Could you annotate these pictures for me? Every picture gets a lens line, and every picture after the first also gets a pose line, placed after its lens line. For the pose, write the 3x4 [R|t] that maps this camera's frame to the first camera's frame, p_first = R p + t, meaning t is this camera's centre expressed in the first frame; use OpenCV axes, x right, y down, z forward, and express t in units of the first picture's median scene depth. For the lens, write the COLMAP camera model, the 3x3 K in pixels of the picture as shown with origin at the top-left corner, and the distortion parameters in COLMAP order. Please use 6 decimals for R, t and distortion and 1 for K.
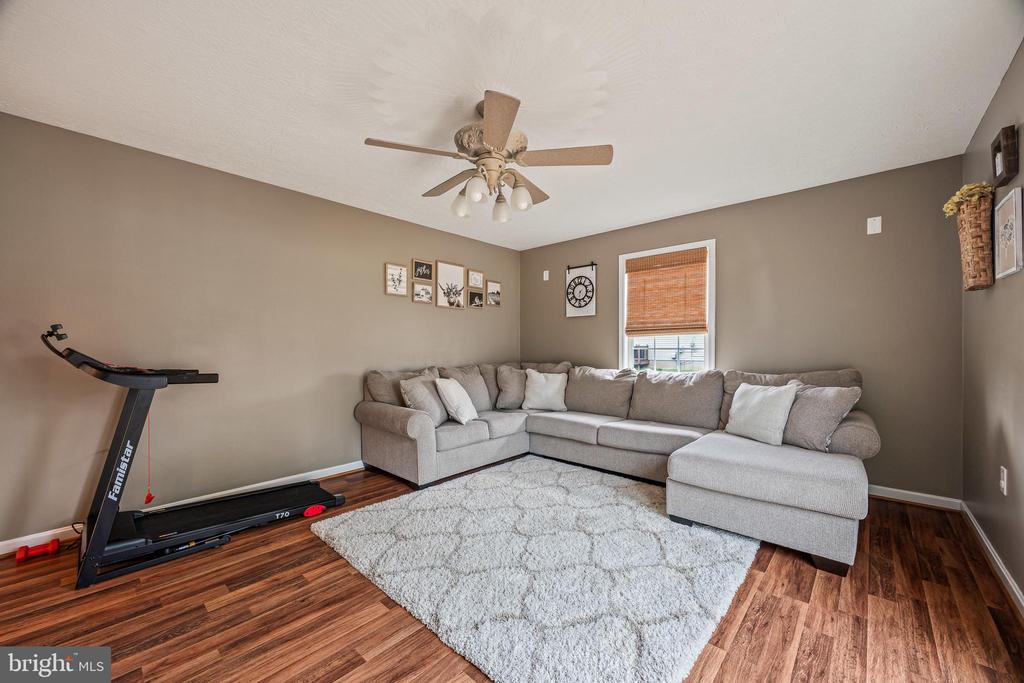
lens RADIAL K [[397.4, 0, 507.9], [0, 397.4, 345.4], [0, 0, 1]] dist [0.001881, 0.000829]
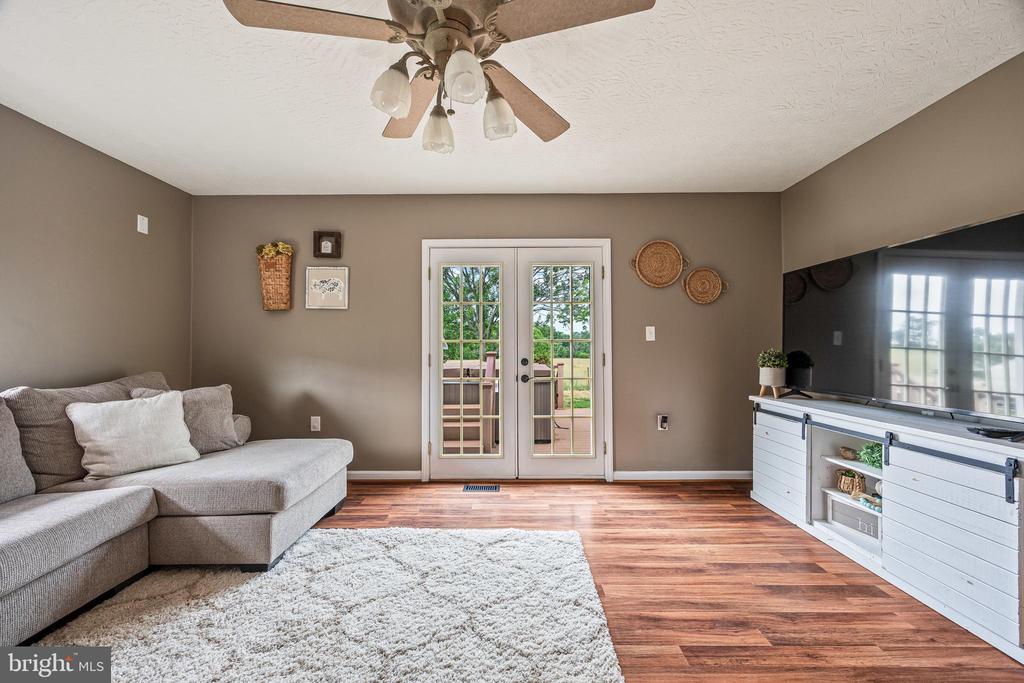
lens RADIAL K [[397.4, 0, 507.2], [0, 397.4, 348.2], [0, 0, 1]] dist [0.001881, 0.000829]
pose [[-0.666779, 0.007117, 0.745221, -0.749648], [0.000390, 0.999958, -0.009201, 0.022725], [-0.745255, -0.005845, -0.666754, 1.820609]]
